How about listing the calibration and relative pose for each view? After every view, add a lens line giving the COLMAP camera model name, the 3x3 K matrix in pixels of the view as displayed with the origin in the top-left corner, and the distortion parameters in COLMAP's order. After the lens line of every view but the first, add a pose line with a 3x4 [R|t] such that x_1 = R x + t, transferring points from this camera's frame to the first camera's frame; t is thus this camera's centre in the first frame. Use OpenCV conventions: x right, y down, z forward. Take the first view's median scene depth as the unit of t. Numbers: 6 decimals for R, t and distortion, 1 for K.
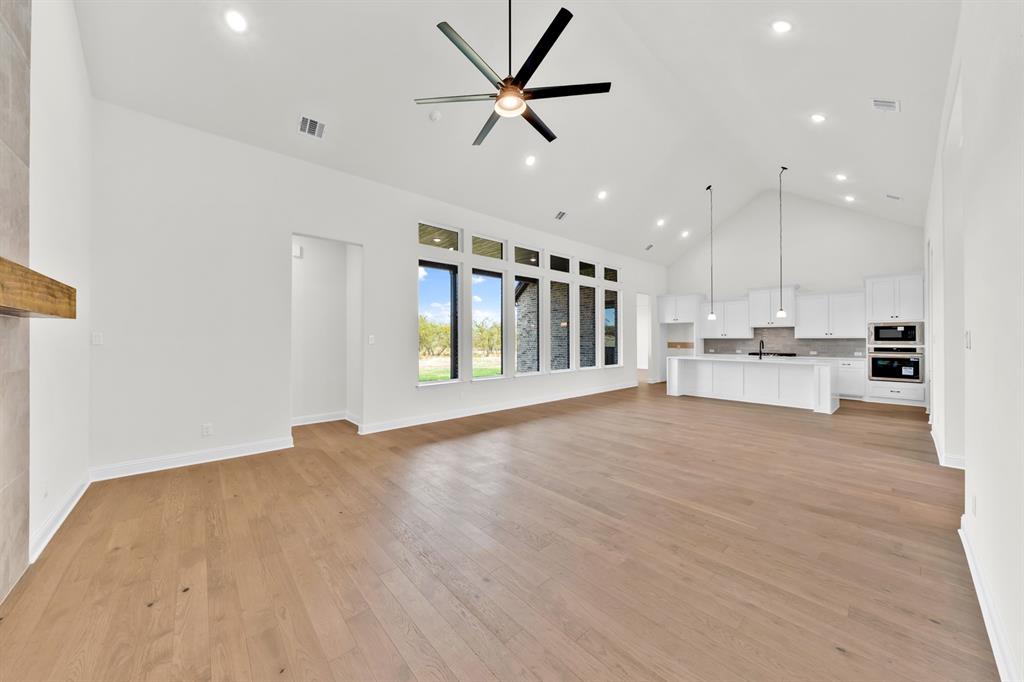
lens RADIAL K [[349.9, 0, 500.1], [0, 349.9, 336.2], [0, 0, 1]] dist [-0.001504, -0.000057]
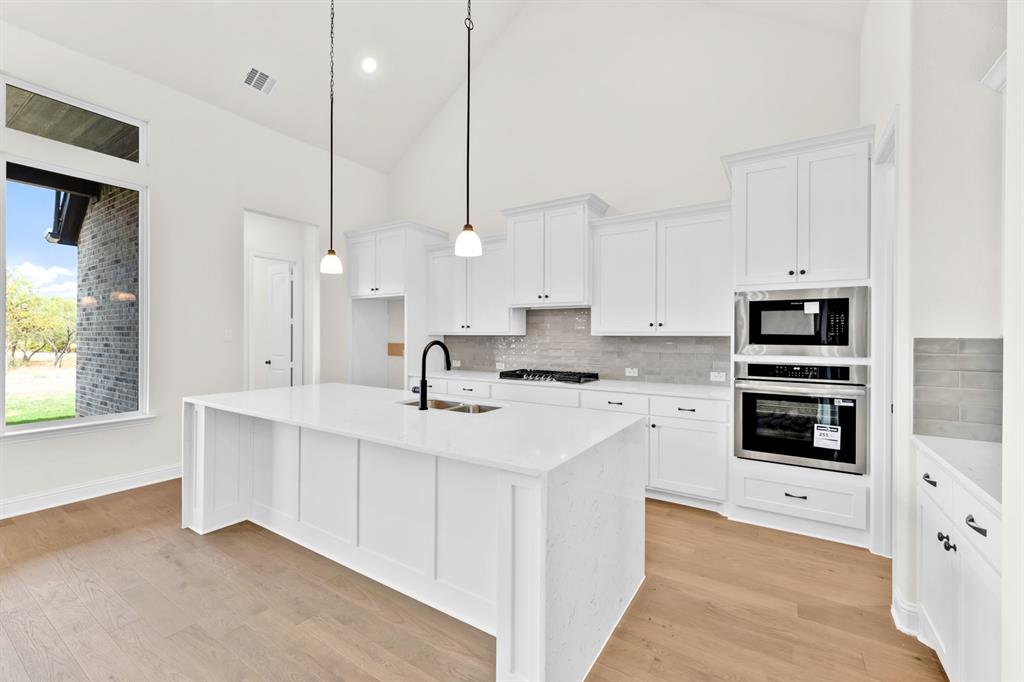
lens RADIAL K [[413.2, 0, 523.5], [0, 413.2, 336.0], [0, 0, 1]] dist [0.000522, -0.000174]
pose [[0.958630, 0.004043, 0.284626, 0.672992], [-0.007034, 0.999930, 0.009487, 0.002934], [-0.284568, -0.011096, 0.958592, 0.609616]]
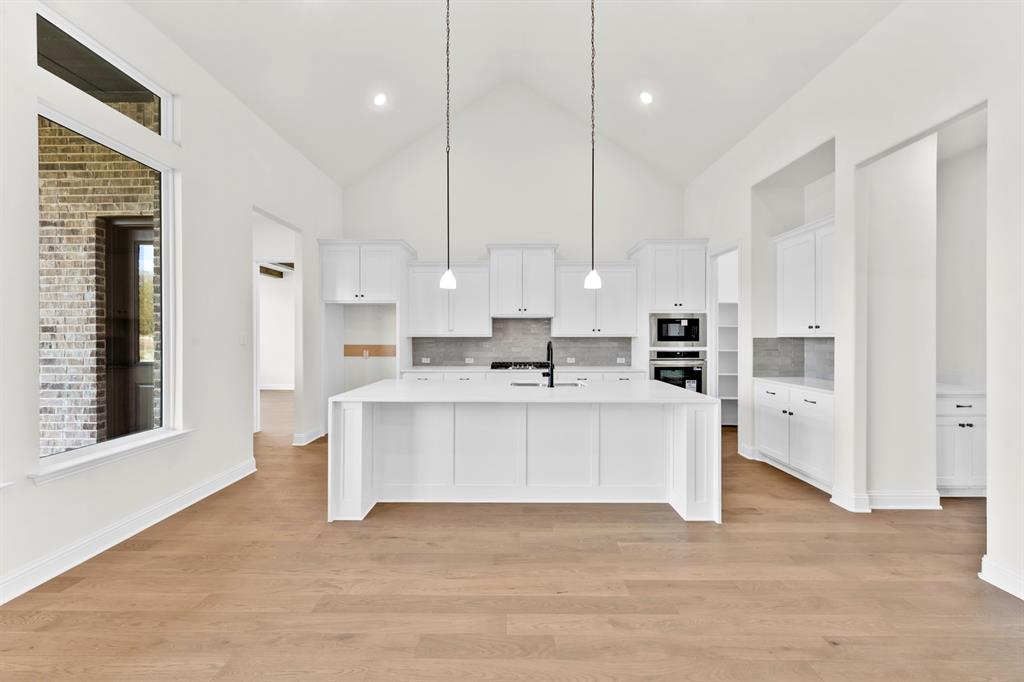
lens RADIAL K [[349.9, 0, 500.1], [0, 349.9, 336.2], [0, 0, 1]] dist [-0.001504, -0.000057]
pose [[0.669484, 0.001997, 0.742824, 0.362145], [-0.006469, 0.999974, 0.003142, 0.003722], [-0.742798, -0.006909, 0.669480, 0.706935]]
